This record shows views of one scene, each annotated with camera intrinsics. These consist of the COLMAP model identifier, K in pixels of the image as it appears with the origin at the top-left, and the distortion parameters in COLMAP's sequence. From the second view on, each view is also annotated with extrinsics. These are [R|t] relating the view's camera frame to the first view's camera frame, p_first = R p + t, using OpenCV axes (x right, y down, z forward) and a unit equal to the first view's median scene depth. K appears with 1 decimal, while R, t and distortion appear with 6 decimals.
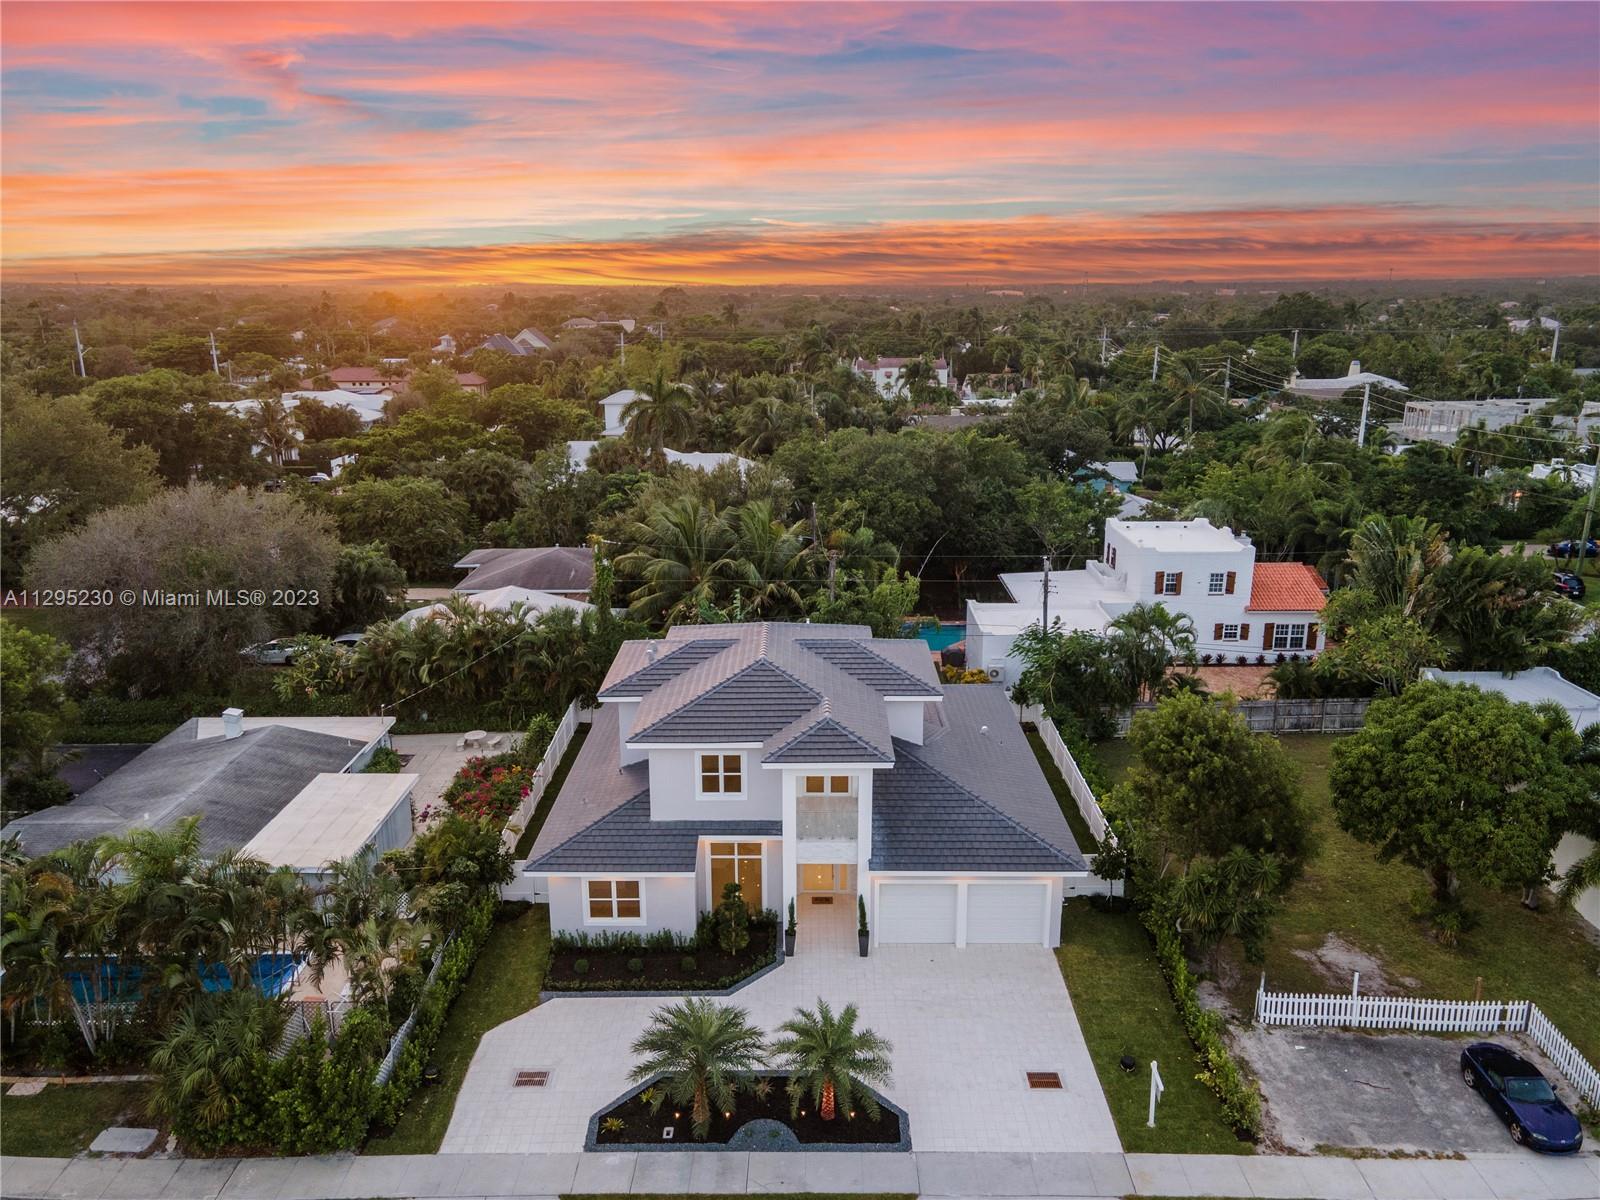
lens RADIAL K [[1163.5, 0, 813.3], [0, 1163.5, 596.5], [0, 0, 1]] dist [0.033418, 0.027167]
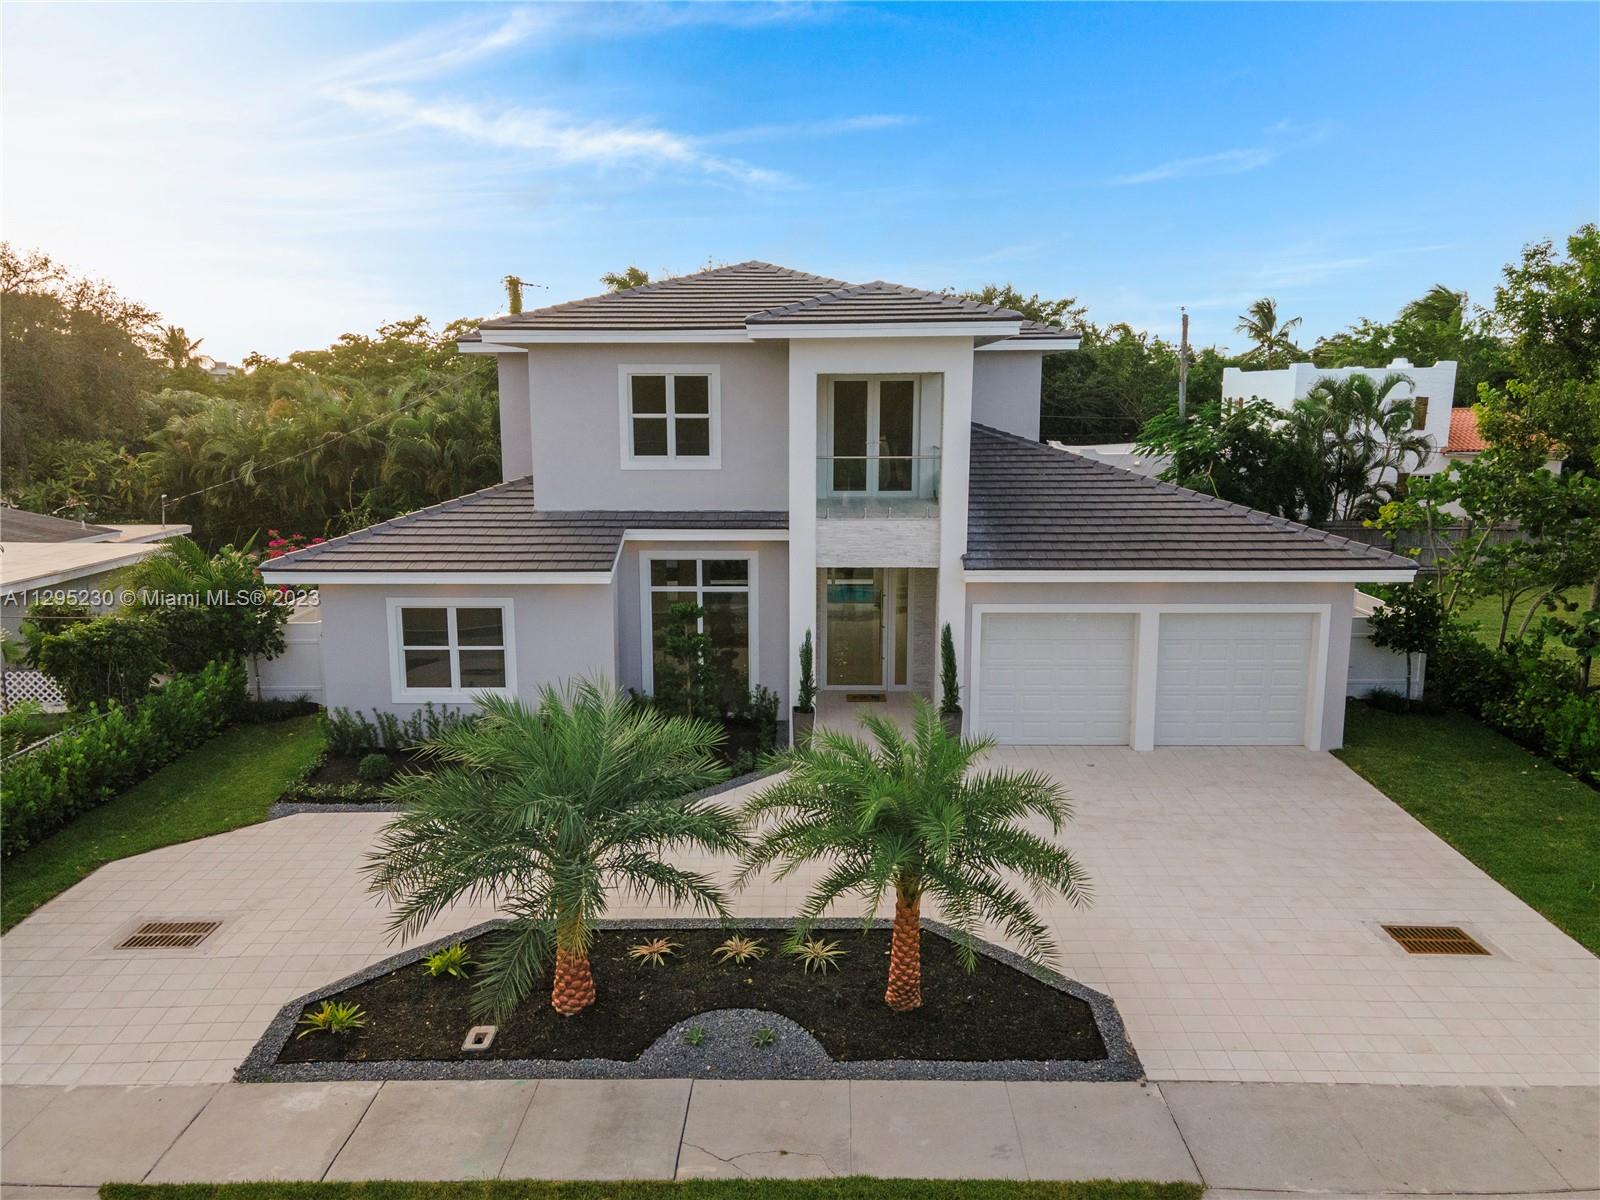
lens RADIAL K [[1163.5, 0, 816.5], [0, 1163.5, 614.3], [0, 0, 1]] dist [0.033418, 0.027167]
pose [[0.999991, 0.002278, -0.003621, -0.012449], [-0.002555, 0.996923, -0.078351, 0.286284], [0.003432, 0.078359, 0.996919, 0.503060]]
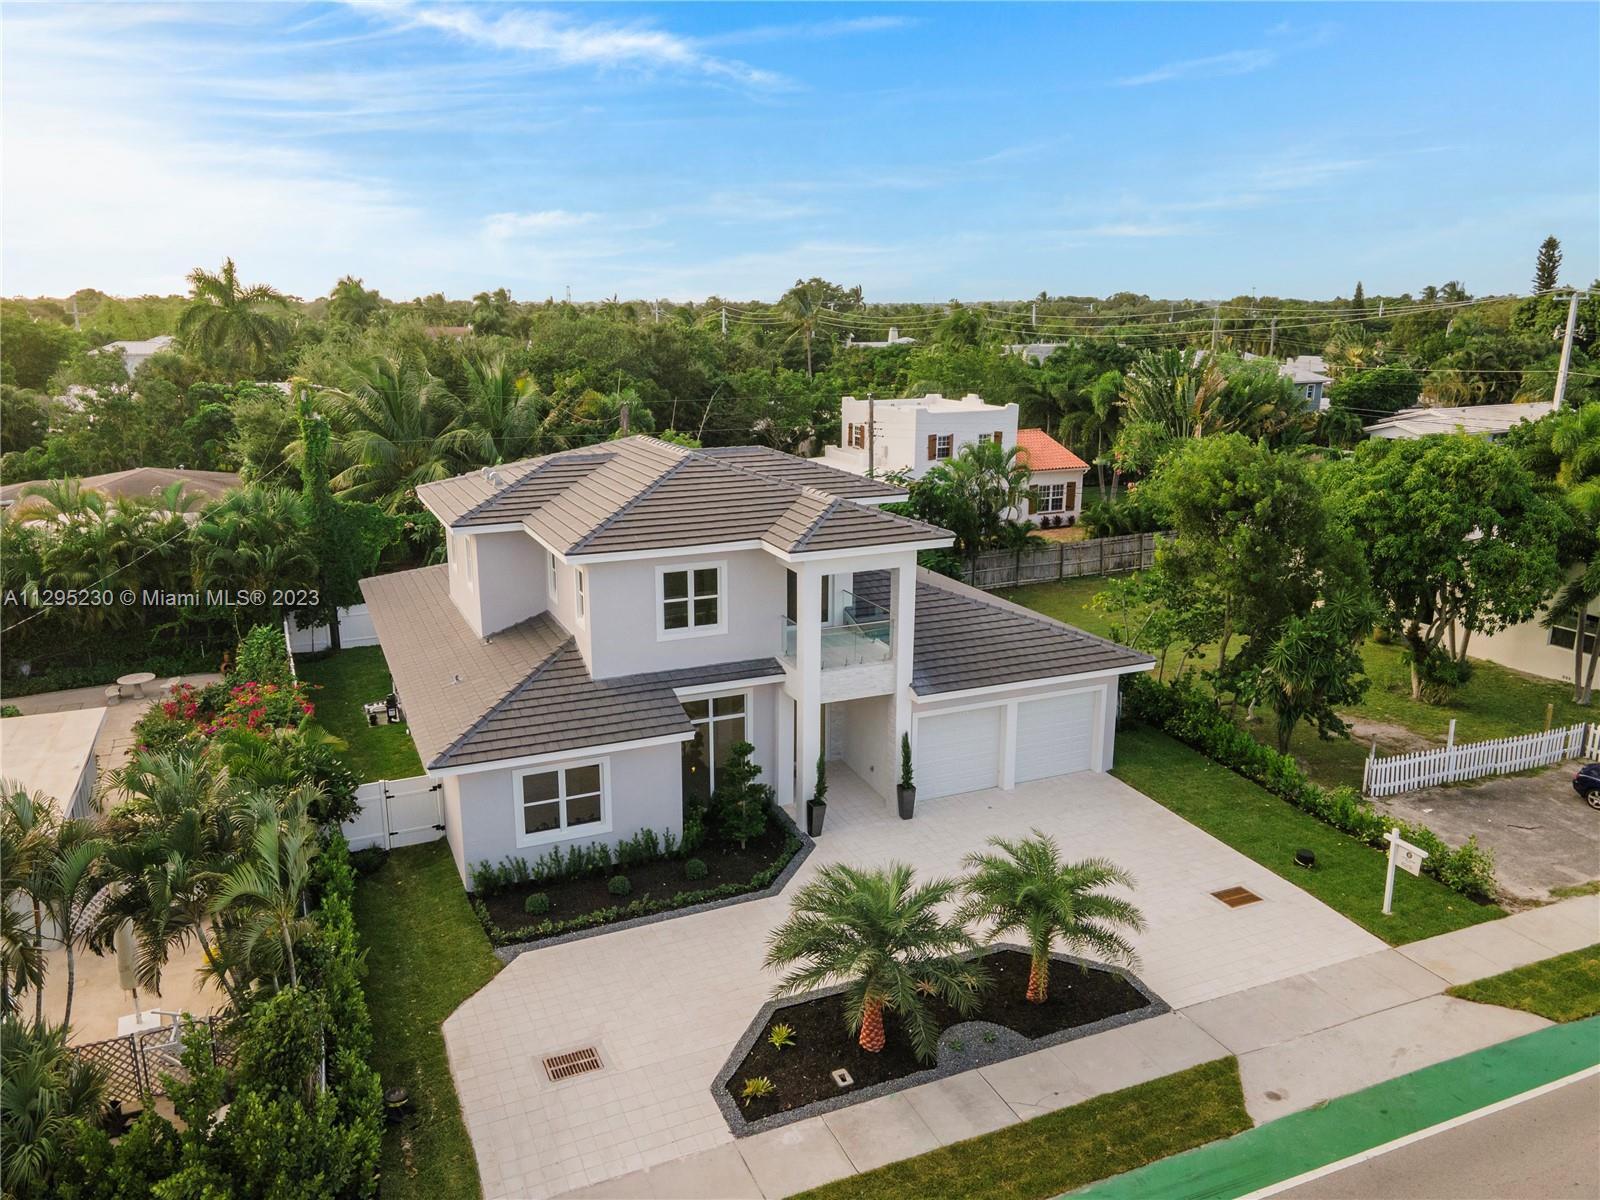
lens RADIAL K [[1163.5, 0, 800.0], [0, 1163.5, 604.1], [0, 0, 1]] dist [0.033418, 0.027167]
pose [[0.913053, -0.097529, 0.396007, -0.300364], [0.103057, 0.994648, 0.007349, 0.160504], [-0.394604, 0.034101, 0.918218, 0.344739]]
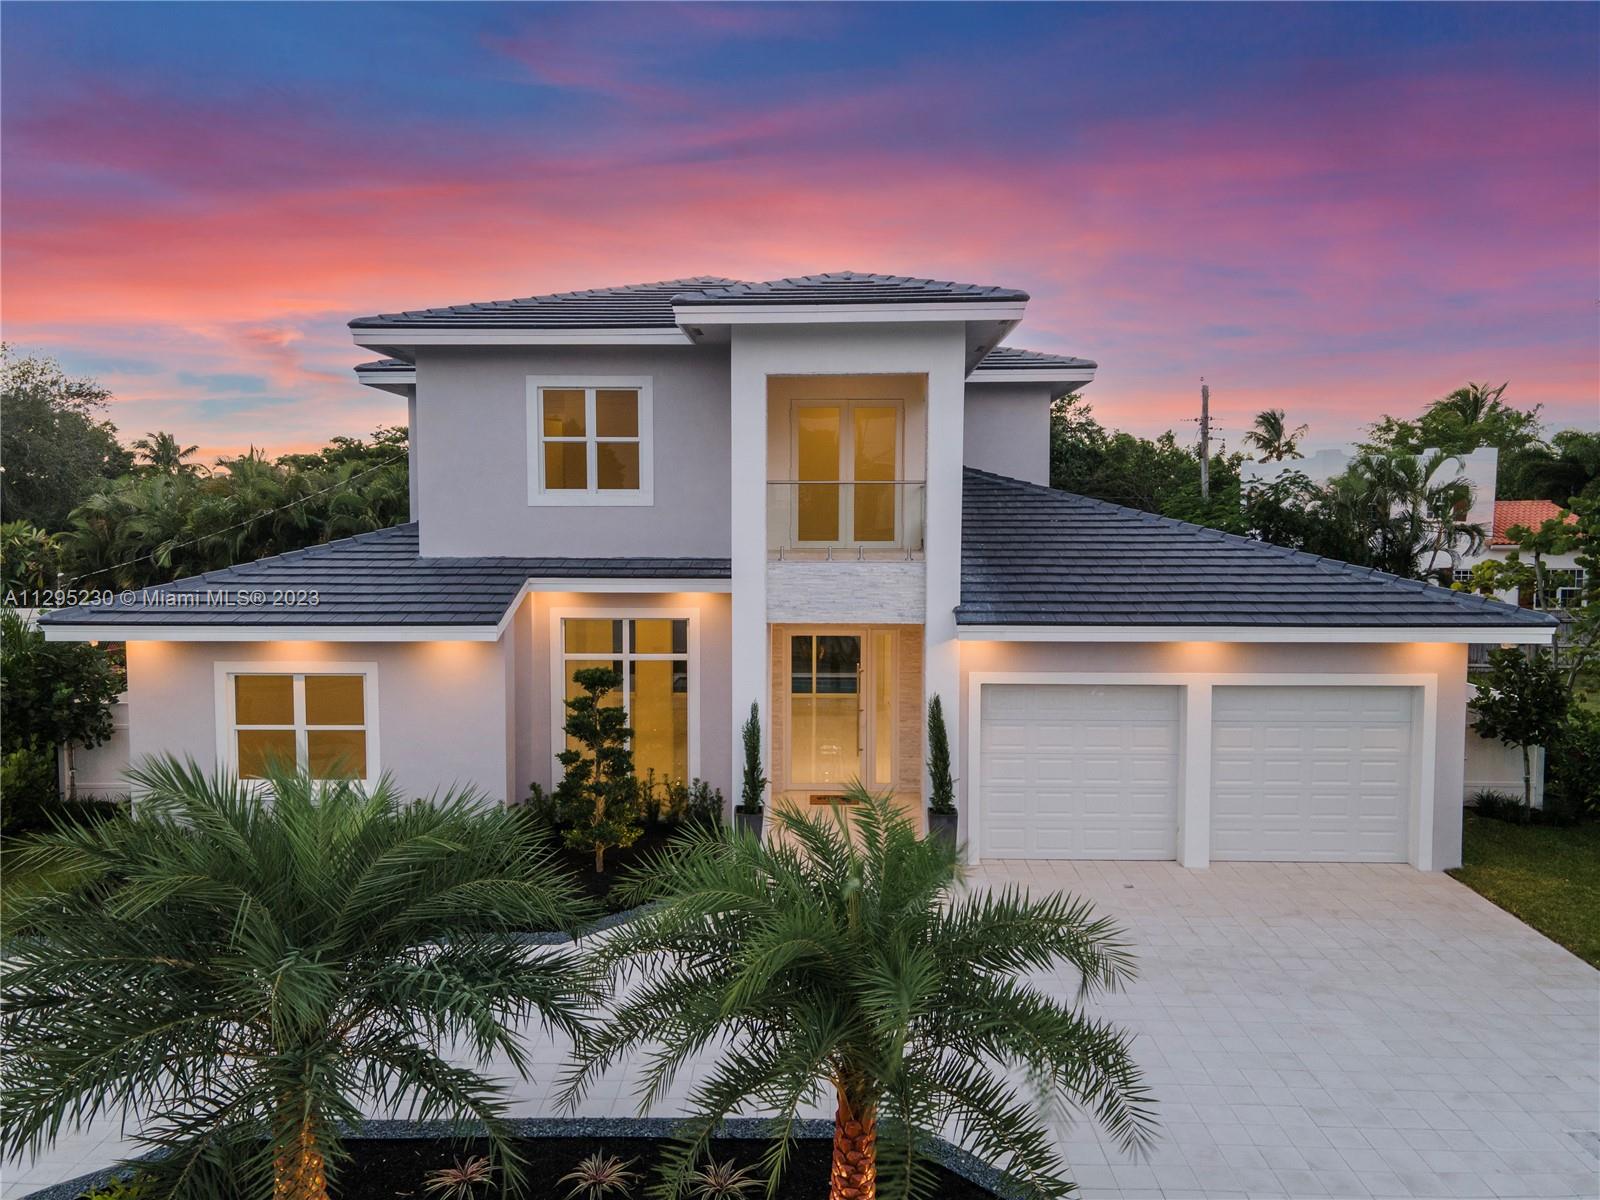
lens RADIAL K [[1163.5, 0, 809.9], [0, 1163.5, 601.9], [0, 0, 1]] dist [0.033418, 0.027167]
pose [[0.999865, 0.005208, -0.015568, 0.005858], [-0.008068, 0.981802, -0.189734, 0.293550], [0.014296, 0.189834, 0.981712, 0.616136]]
